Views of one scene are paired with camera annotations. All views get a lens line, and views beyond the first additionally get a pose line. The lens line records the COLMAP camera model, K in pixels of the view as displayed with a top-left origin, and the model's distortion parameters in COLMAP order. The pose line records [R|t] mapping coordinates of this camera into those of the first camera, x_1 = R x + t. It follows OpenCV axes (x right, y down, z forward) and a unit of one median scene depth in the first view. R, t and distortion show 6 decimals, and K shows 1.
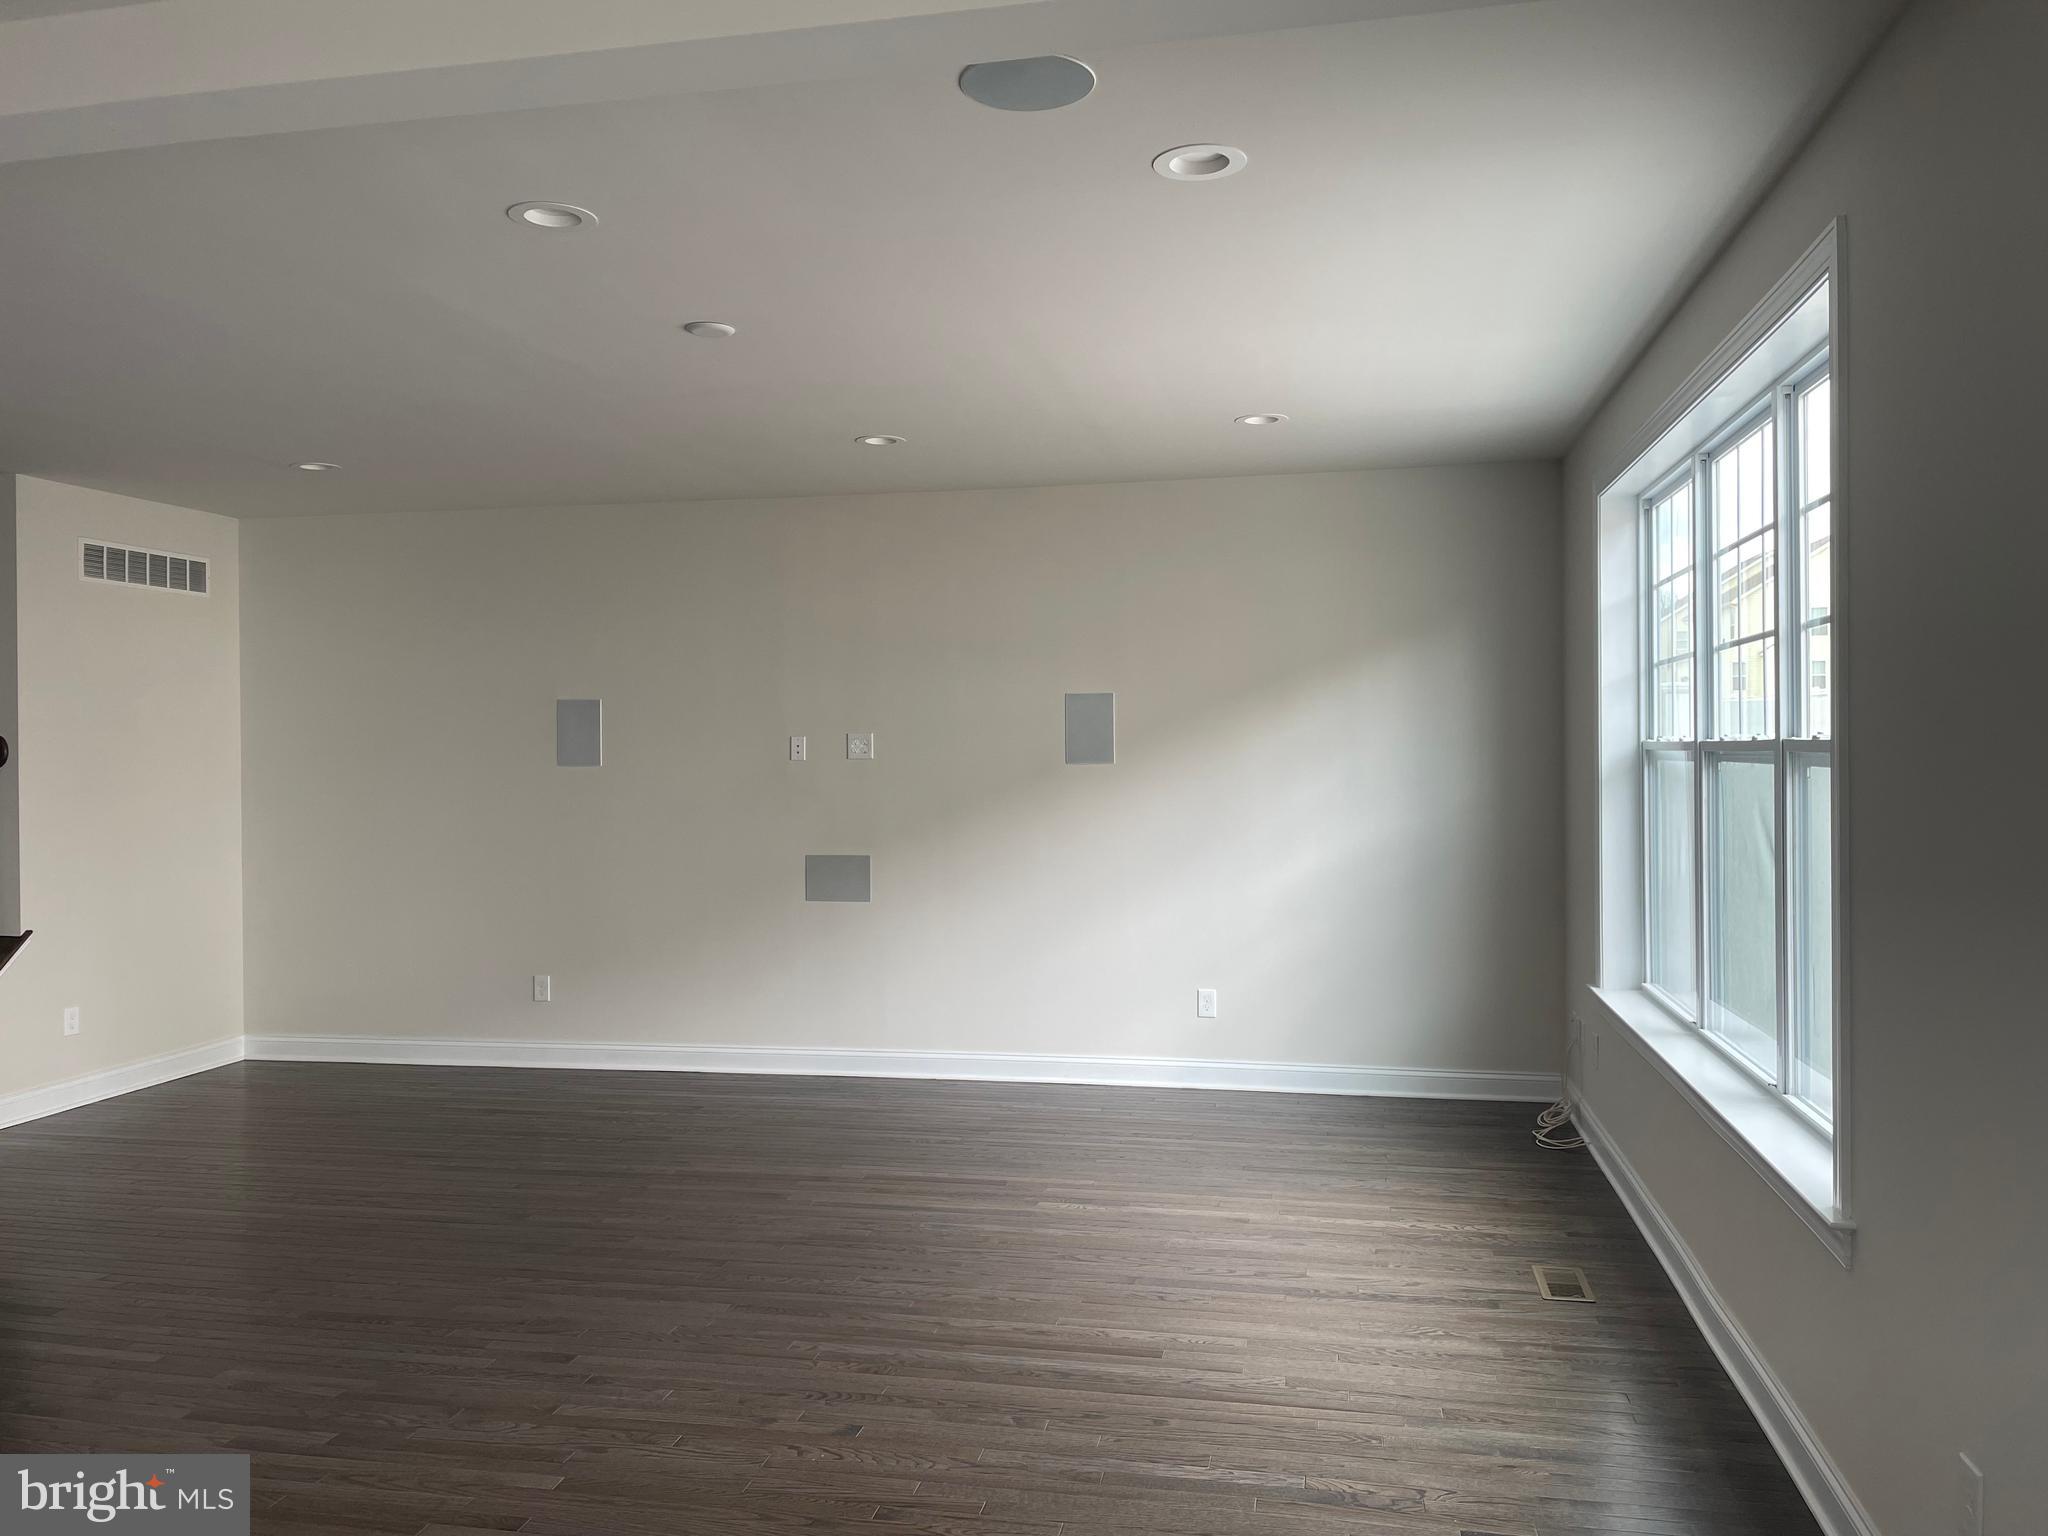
lens RADIAL K [[1565.1, 0, 1013.6], [0, 1565.1, 758.0], [0, 0, 1]] dist [0.052255, -0.007054]
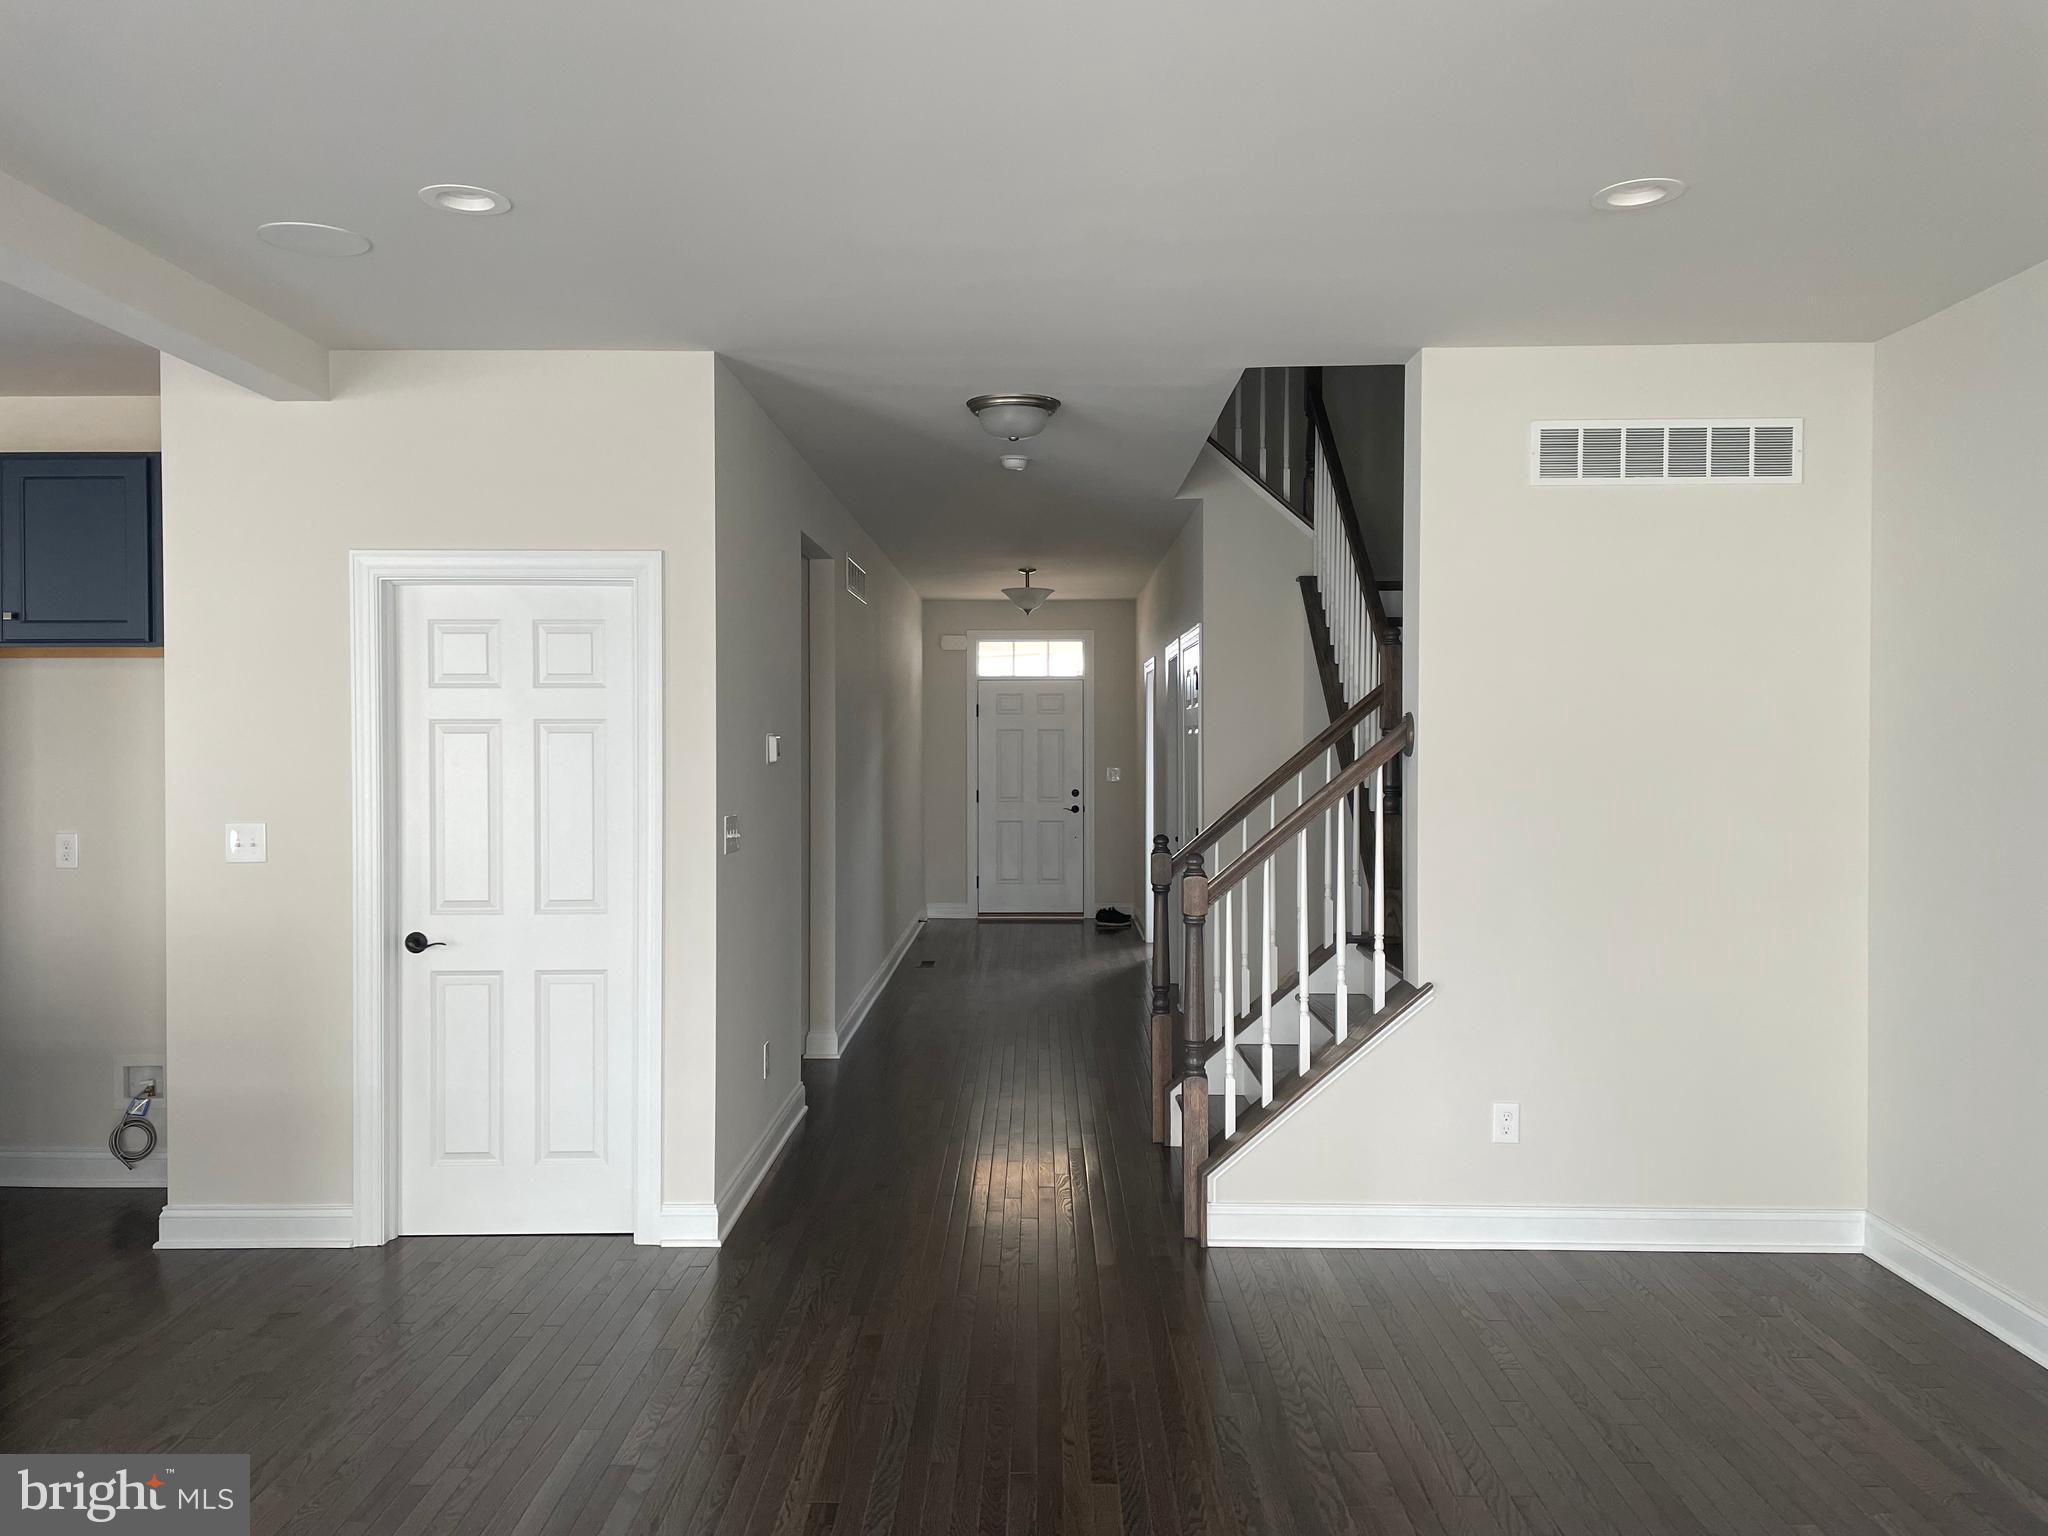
lens RADIAL K [[1565.1, 0, 1013.6], [0, 1565.1, 758.0], [0, 0, 1]] dist [0.052255, -0.007054]
pose [[0.183934, 0.032699, -0.982395, 0.039982], [-0.012033, 0.999447, 0.031014, -0.012518], [0.982865, 0.006117, 0.184226, 0.644580]]
